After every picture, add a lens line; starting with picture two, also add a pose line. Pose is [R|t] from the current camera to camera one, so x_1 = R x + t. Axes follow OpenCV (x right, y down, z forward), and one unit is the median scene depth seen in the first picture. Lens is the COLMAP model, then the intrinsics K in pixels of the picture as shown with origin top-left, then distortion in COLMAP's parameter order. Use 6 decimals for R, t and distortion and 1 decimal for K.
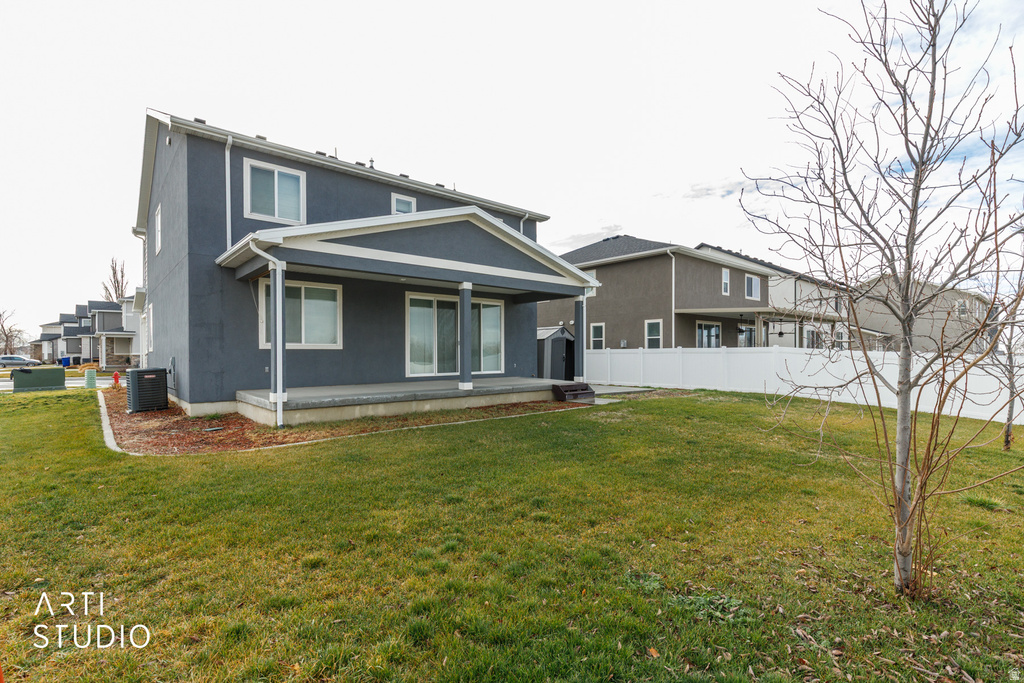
lens RADIAL K [[471.4, 0, 497.0], [0, 471.4, 353.5], [0, 0, 1]] dist [0.012446, 0.000746]
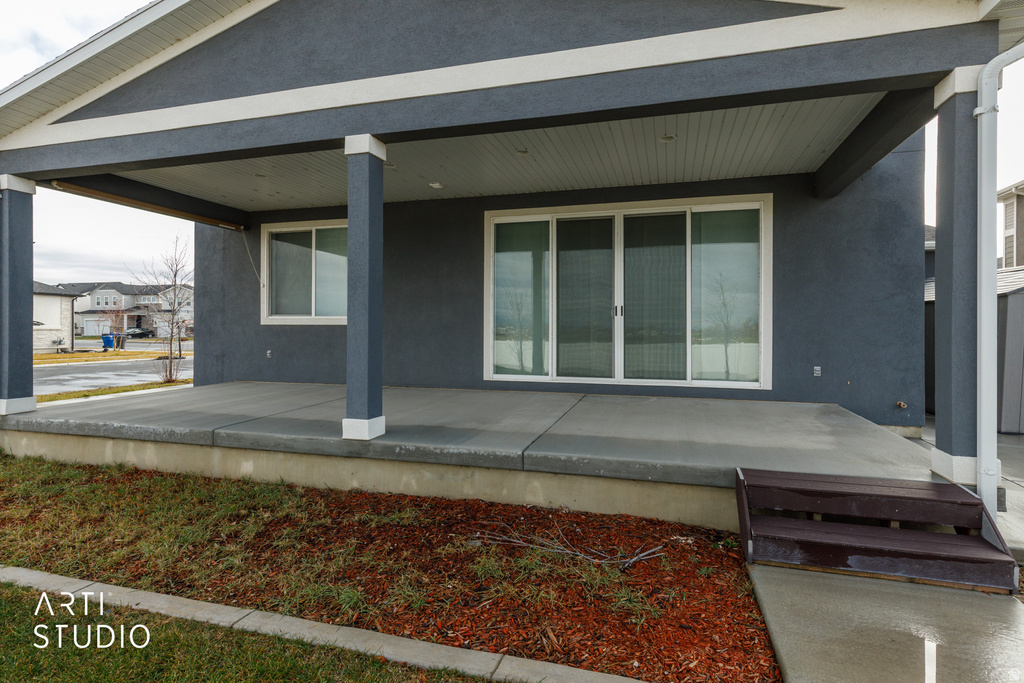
lens RADIAL K [[471.4, 0, 523.8], [0, 471.4, 326.5], [0, 0, 1]] dist [0.012446, 0.000746]
pose [[0.568501, 0.001186, -0.822682, 0.237894], [-0.008135, 0.999958, -0.004179, -0.005644], [0.822642, 0.009068, 0.568487, 0.714233]]
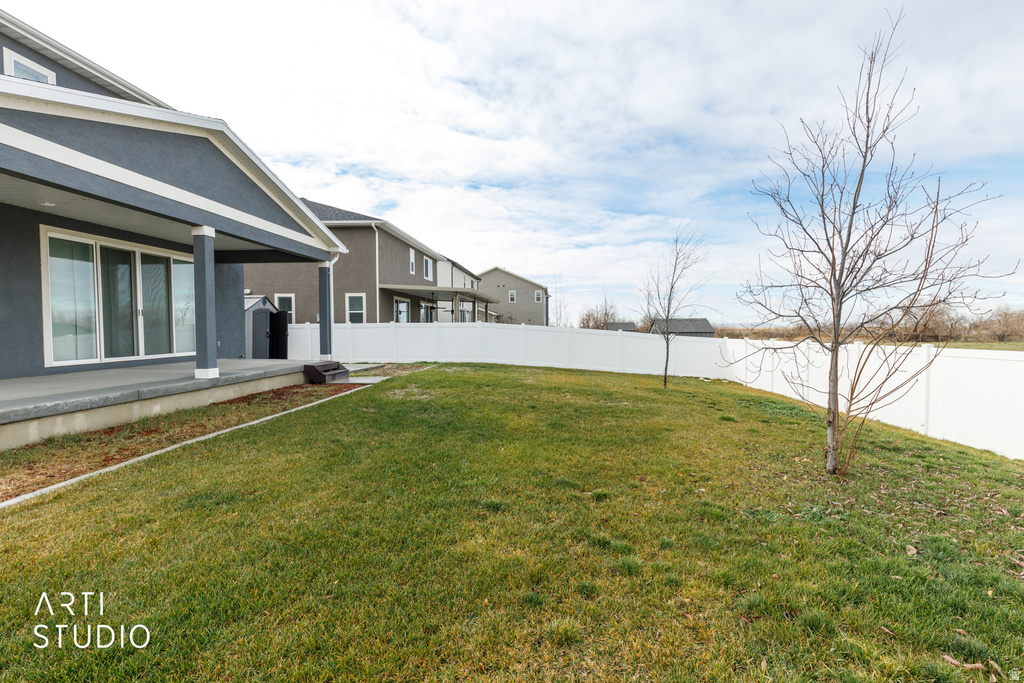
lens RADIAL K [[471.4, 0, 522.2], [0, 471.4, 339.6], [0, 0, 1]] dist [0.012446, 0.000746]
pose [[0.694636, -0.019903, 0.719086, -0.198966], [0.004433, 0.999717, 0.023389, 0.002928], [-0.719348, -0.013059, 0.694527, 0.131049]]
